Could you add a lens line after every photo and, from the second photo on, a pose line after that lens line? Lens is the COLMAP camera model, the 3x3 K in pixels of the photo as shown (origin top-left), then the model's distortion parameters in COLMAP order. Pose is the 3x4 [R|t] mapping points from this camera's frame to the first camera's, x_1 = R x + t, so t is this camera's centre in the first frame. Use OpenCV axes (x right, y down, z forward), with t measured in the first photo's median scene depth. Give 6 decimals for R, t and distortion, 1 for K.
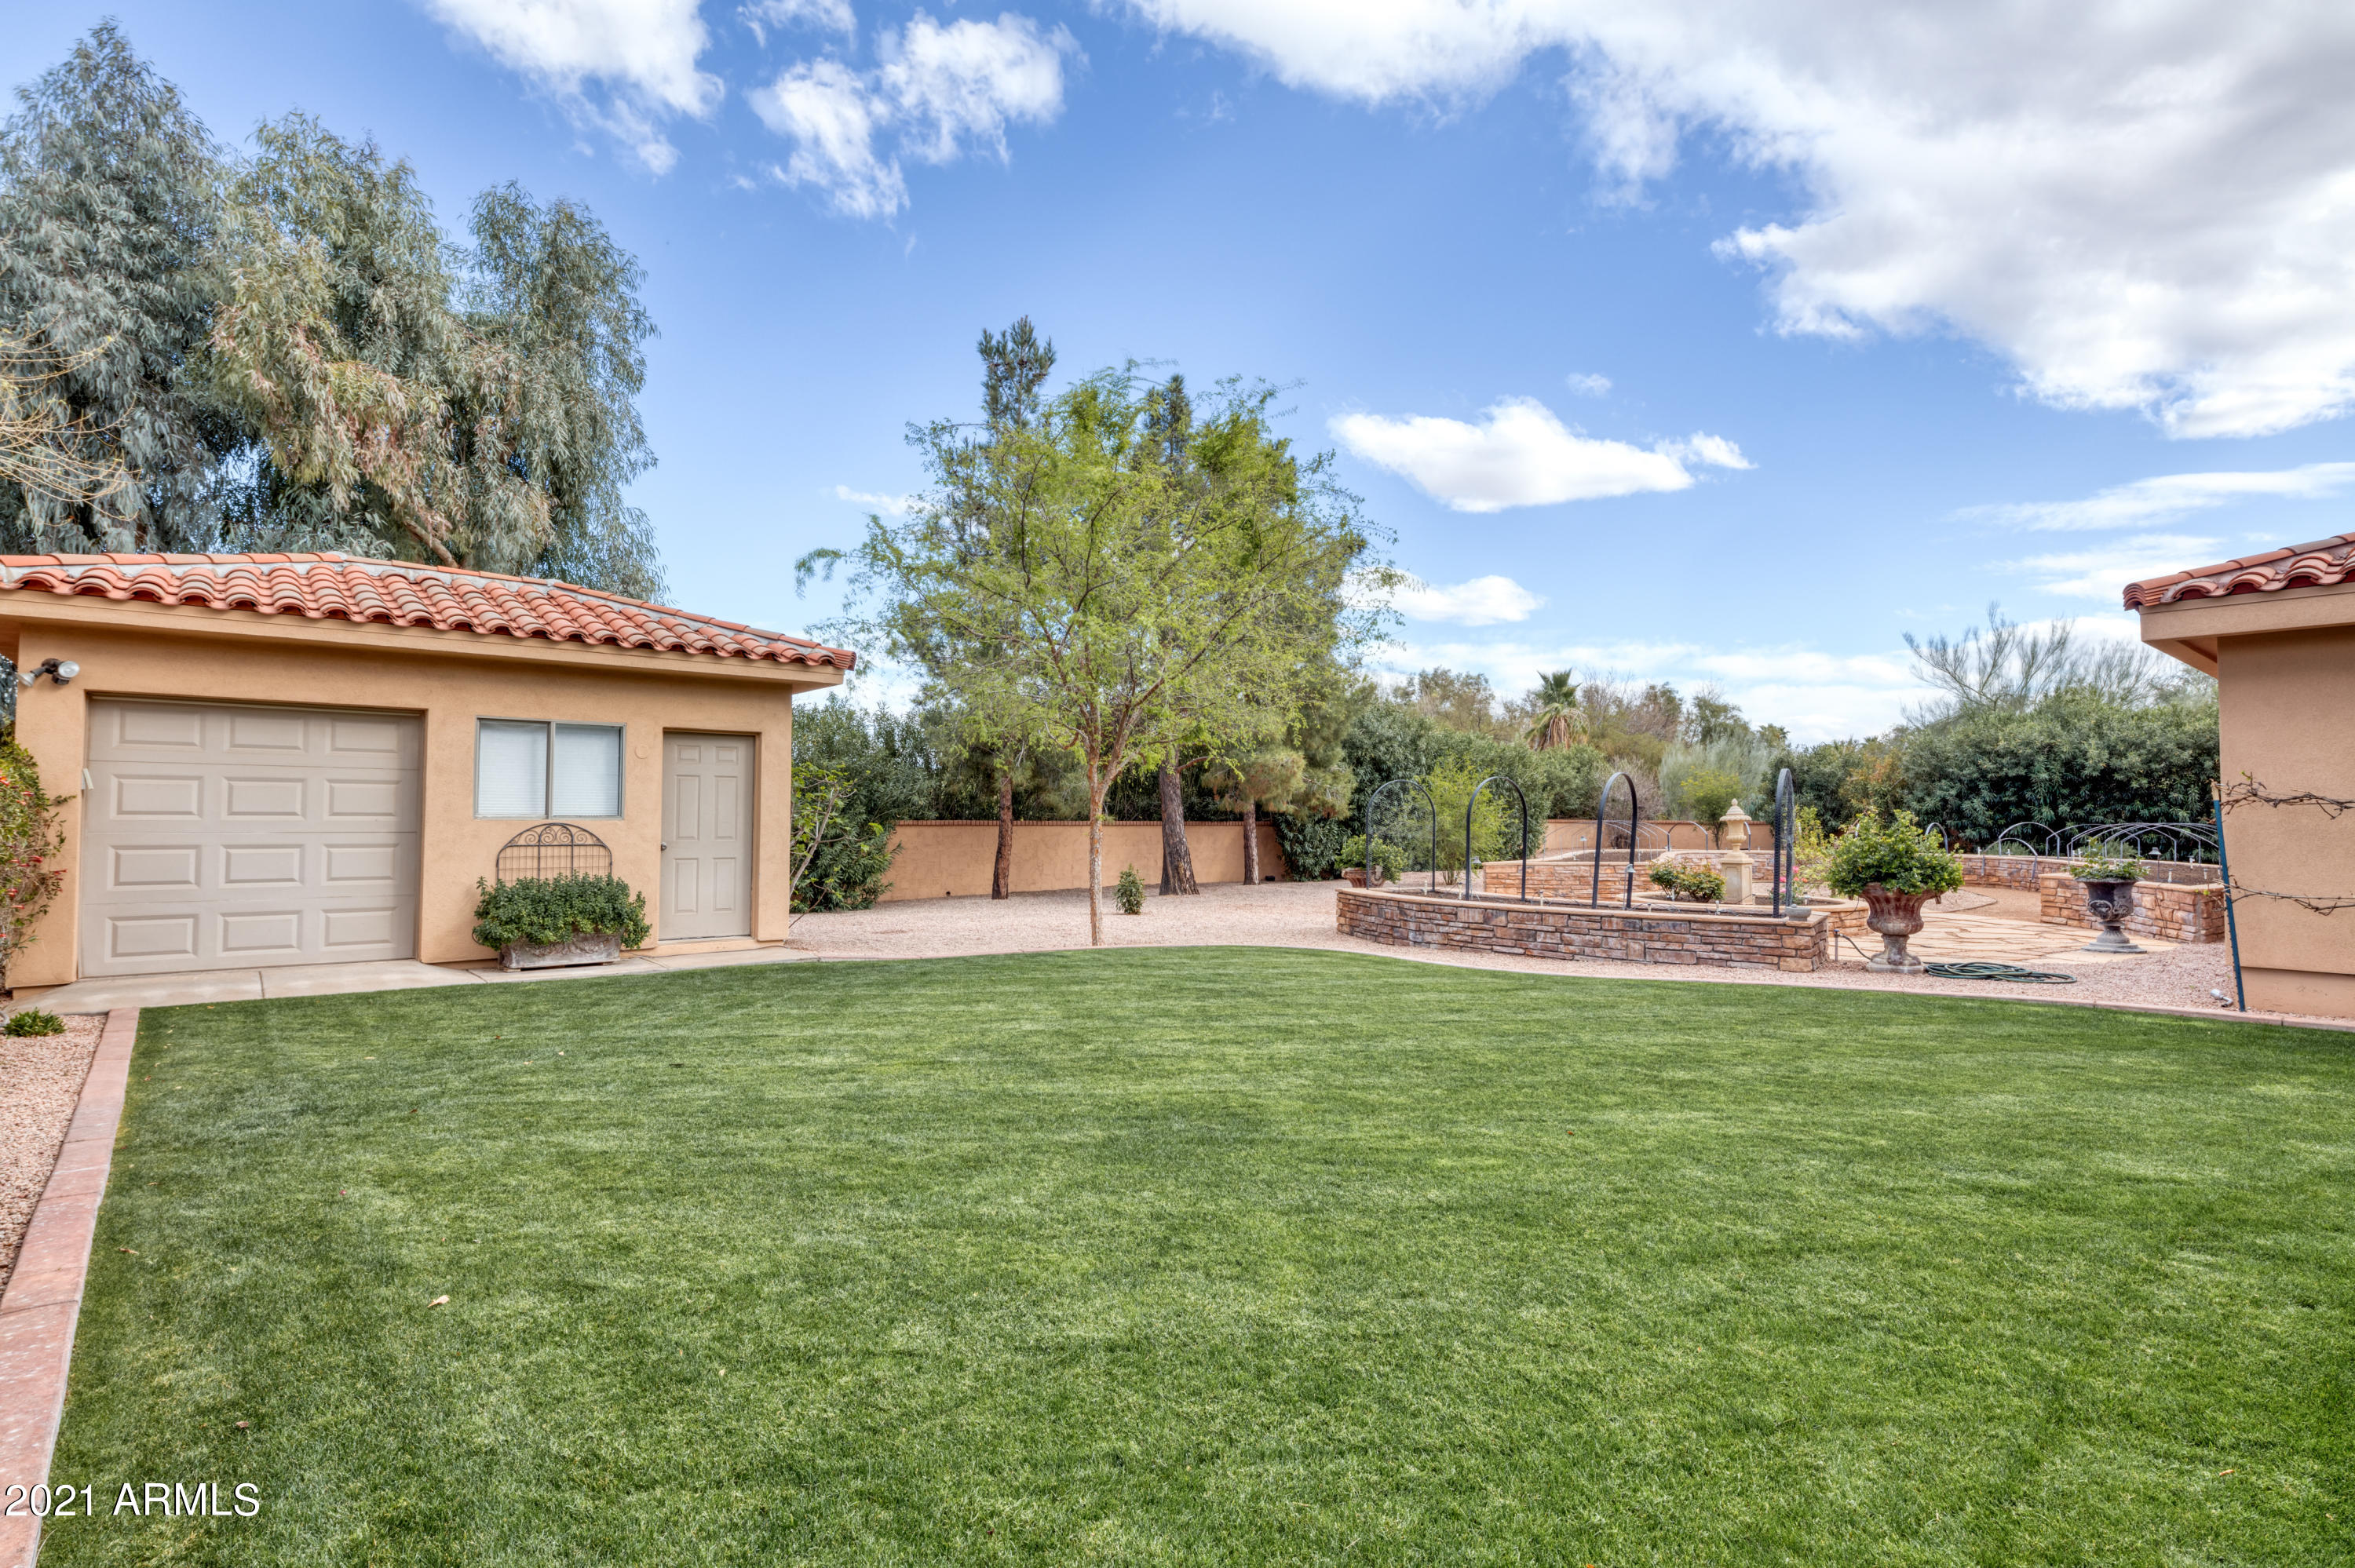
lens RADIAL K [[1201.3, 0, 1180.8], [0, 1201.3, 830.8], [0, 0, 1]] dist [0.003347, 0.000279]
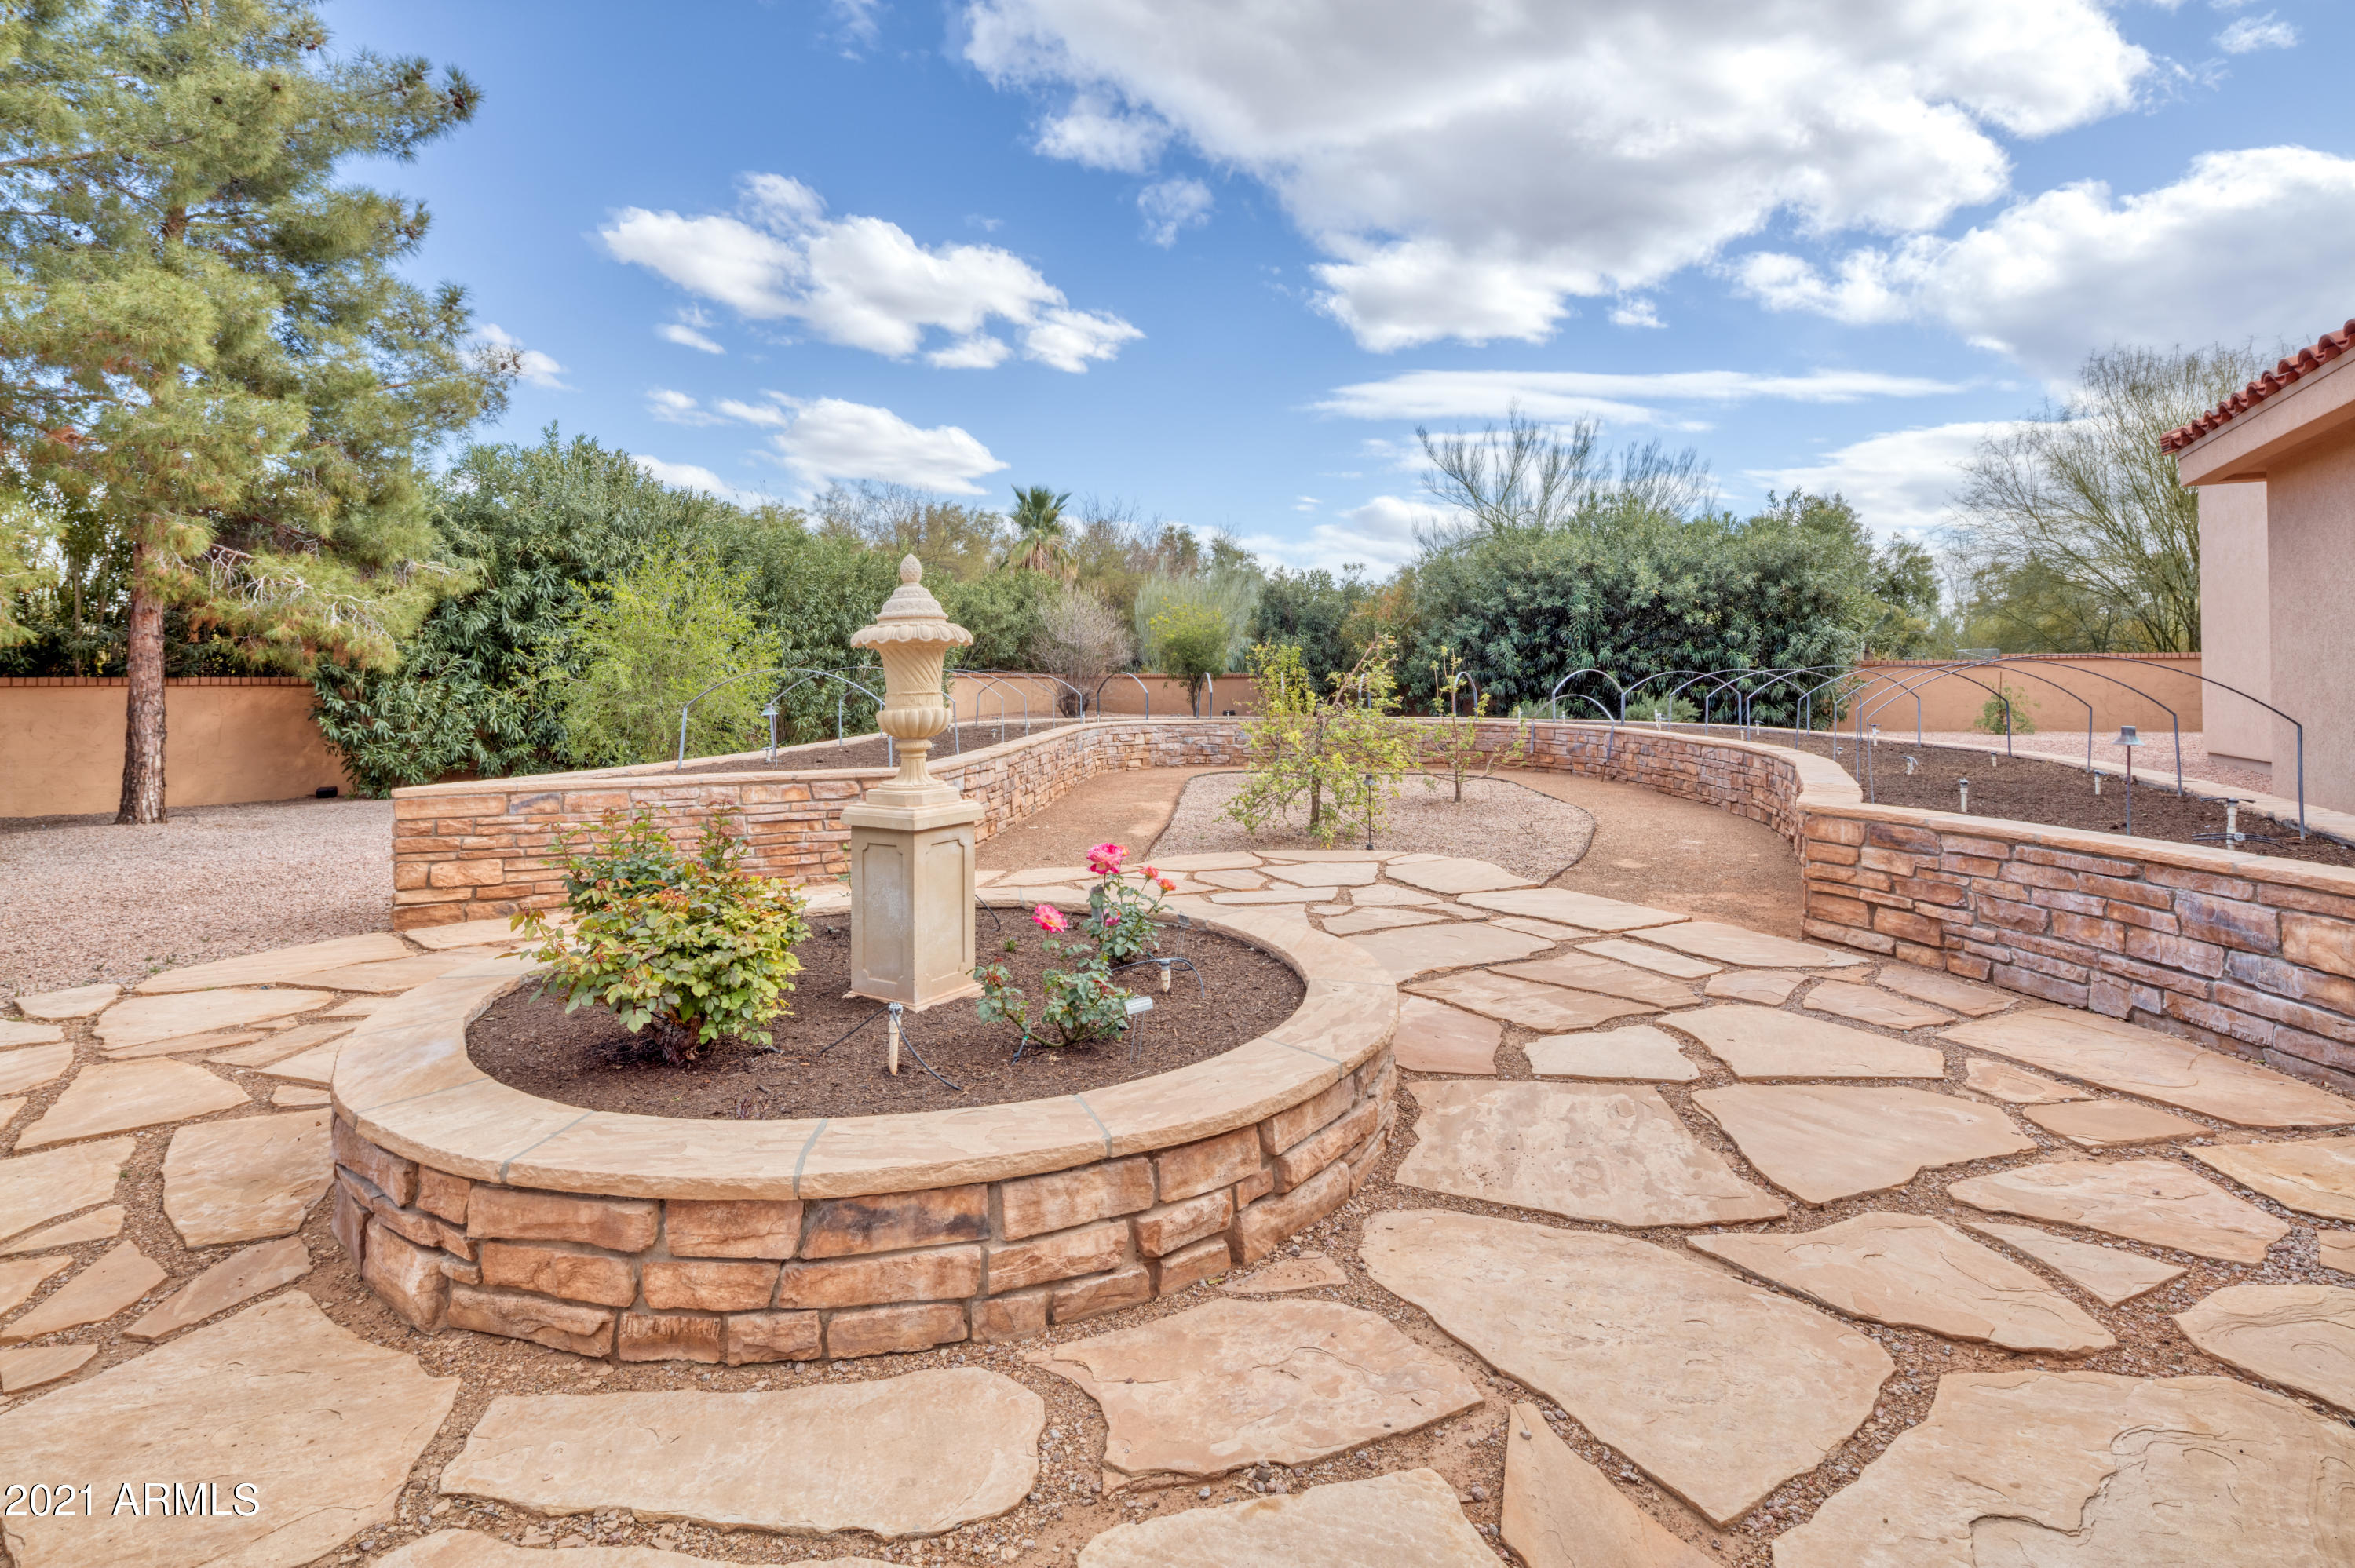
lens RADIAL K [[1201.3, 0, 1180.8], [0, 1201.3, 830.8], [0, 0, 1]] dist [0.003347, 0.000279]
pose [[0.935354, -0.051317, 0.349971, 0.214510], [0.009600, 0.992739, 0.119909, -0.000744], [-0.353583, -0.108797, 0.929054, 0.376047]]
